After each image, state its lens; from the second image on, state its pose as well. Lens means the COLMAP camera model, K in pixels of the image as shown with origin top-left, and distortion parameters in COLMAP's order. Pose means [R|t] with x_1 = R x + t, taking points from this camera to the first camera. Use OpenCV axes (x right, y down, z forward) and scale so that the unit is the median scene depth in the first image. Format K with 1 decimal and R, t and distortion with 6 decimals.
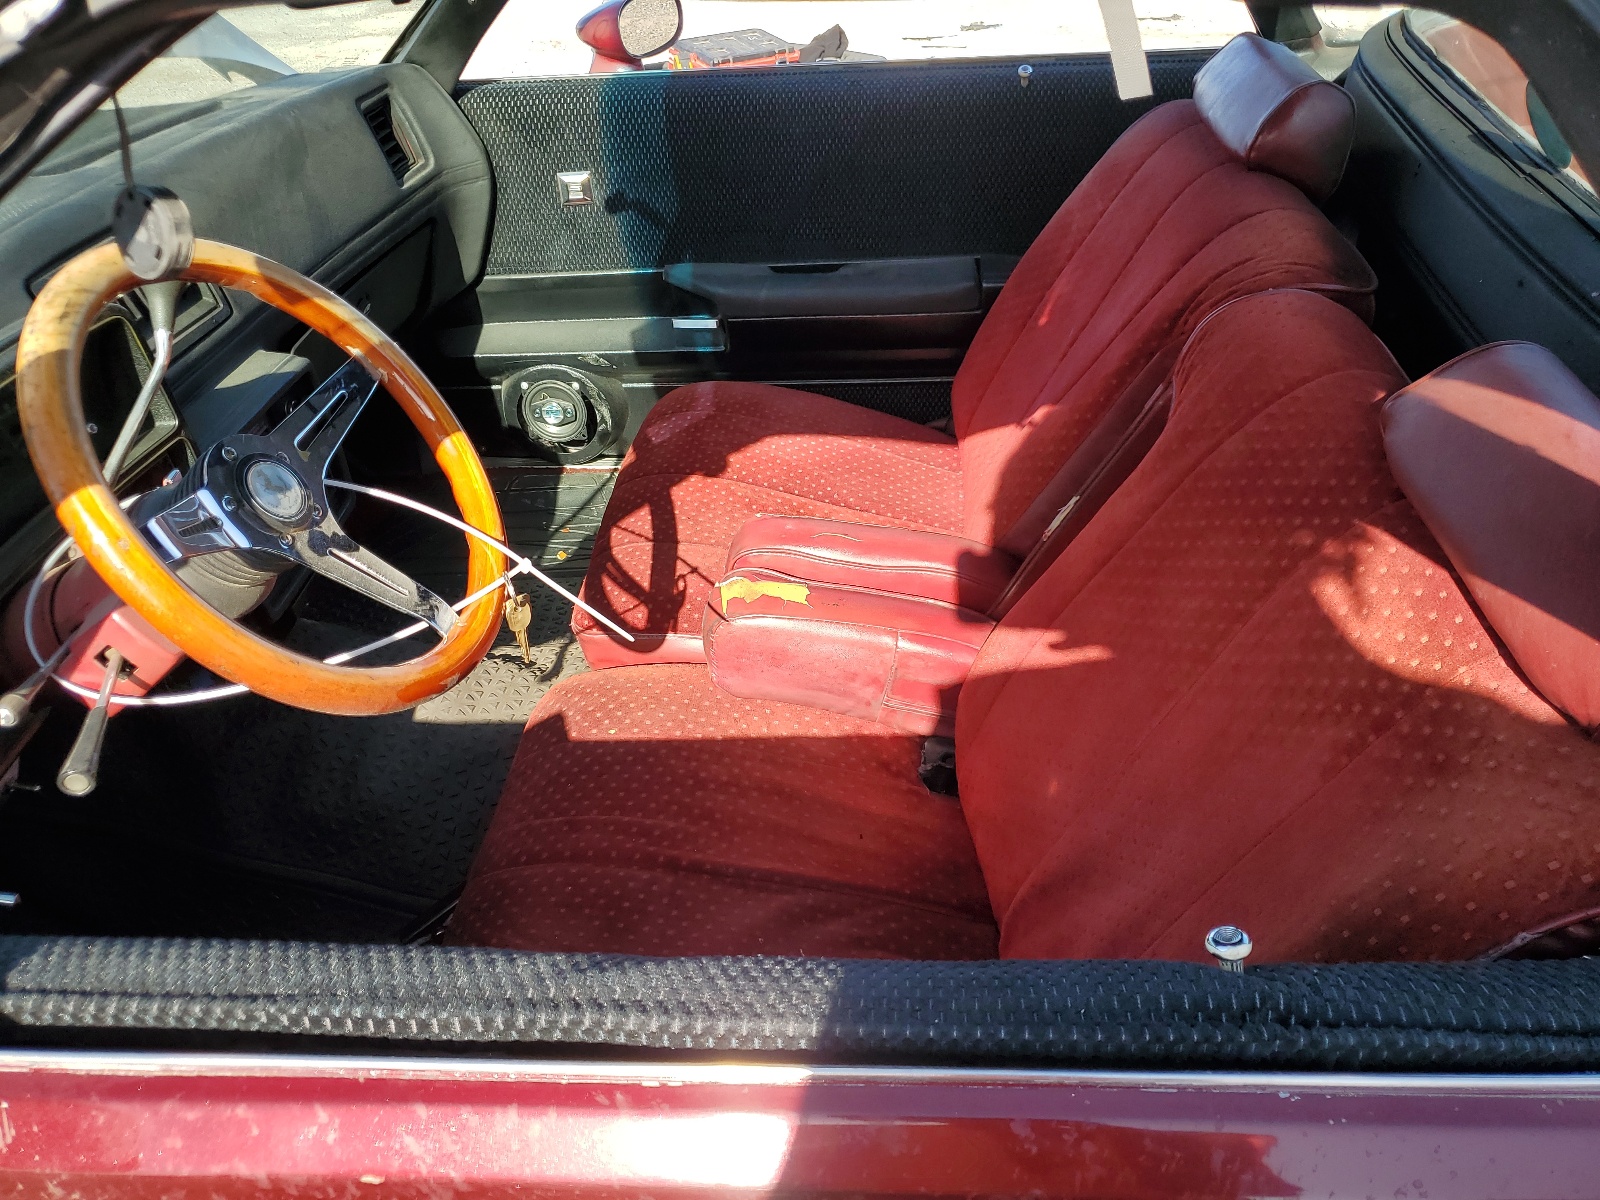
lens RADIAL K [[1187.1, 0, 800.0], [0, 1187.1, 600.0], [0, 0, 1]] dist [0.123804, -0.286527]
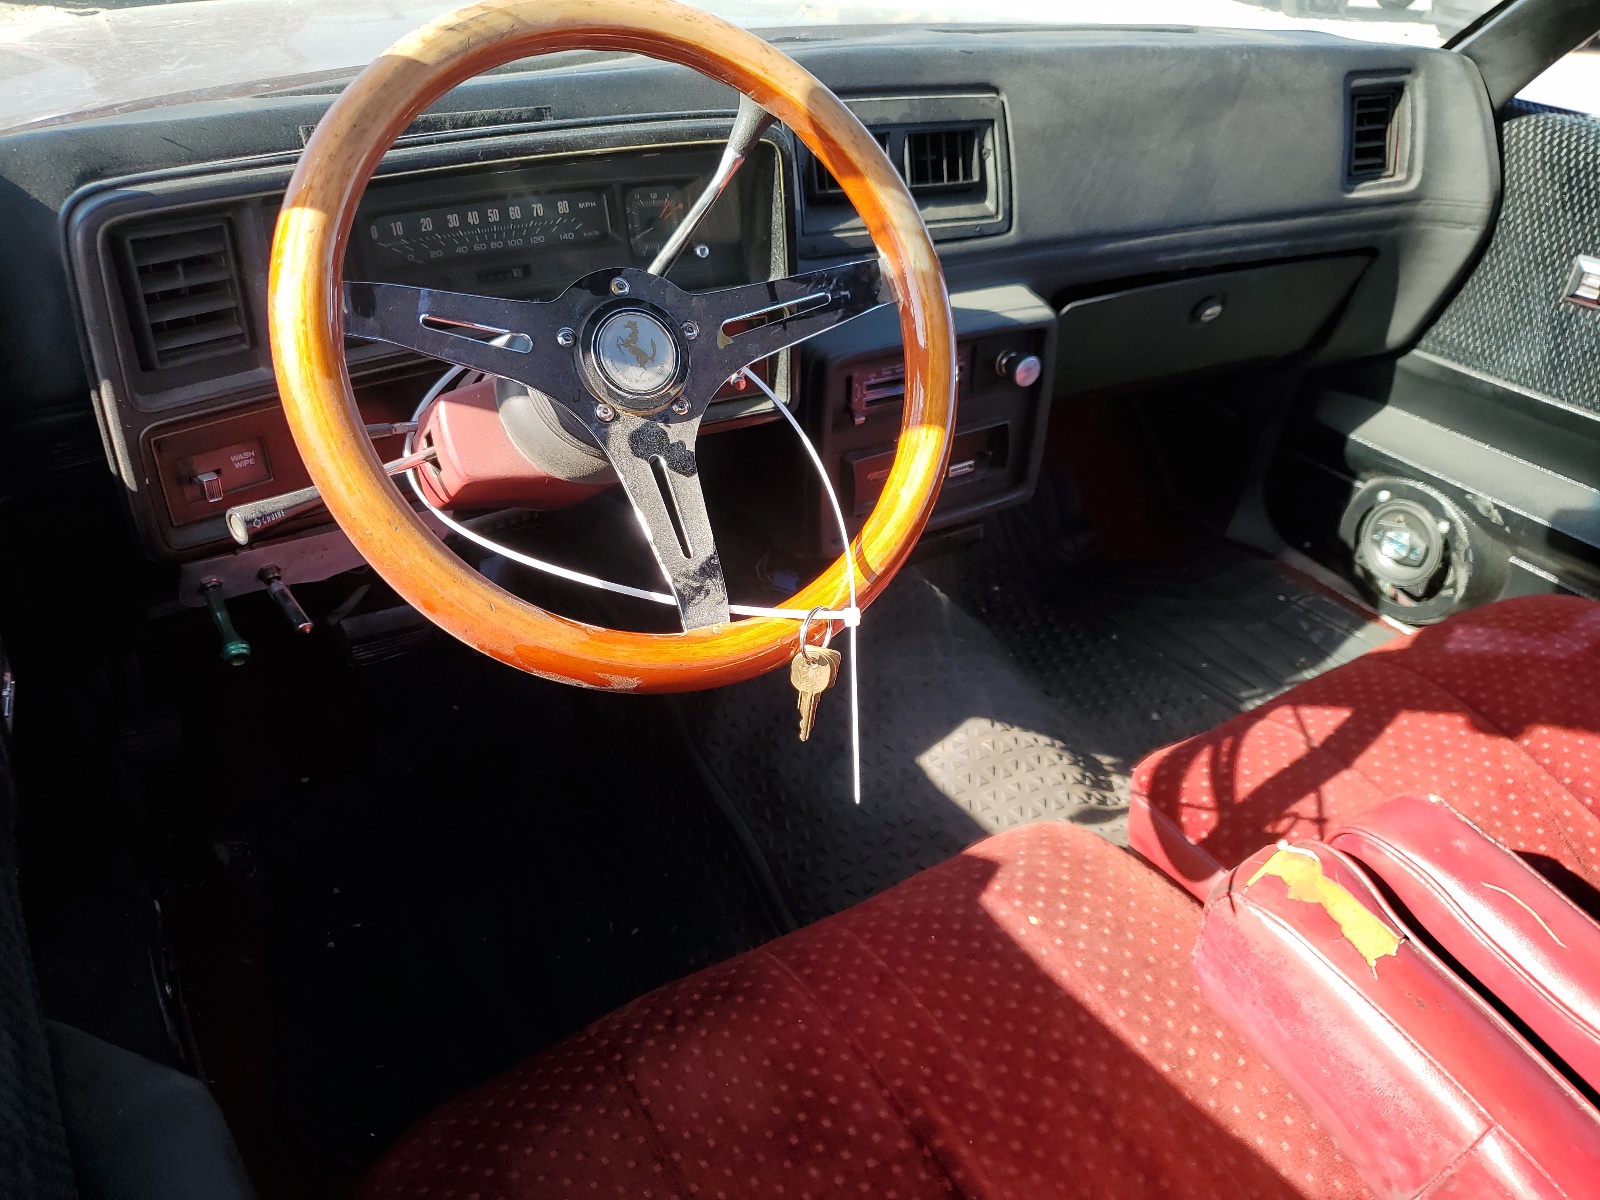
lens RADIAL K [[1262.5, 0, 800.0], [0, 1262.5, 600.0], [0, 0, 1]] dist [-0.001943, 0.002525]
pose [[0.597804, 0.503560, -0.623745, 0.093032], [-0.533117, 0.830816, 0.159787, -0.065801], [0.598679, 0.237008, 0.765121, 0.220969]]
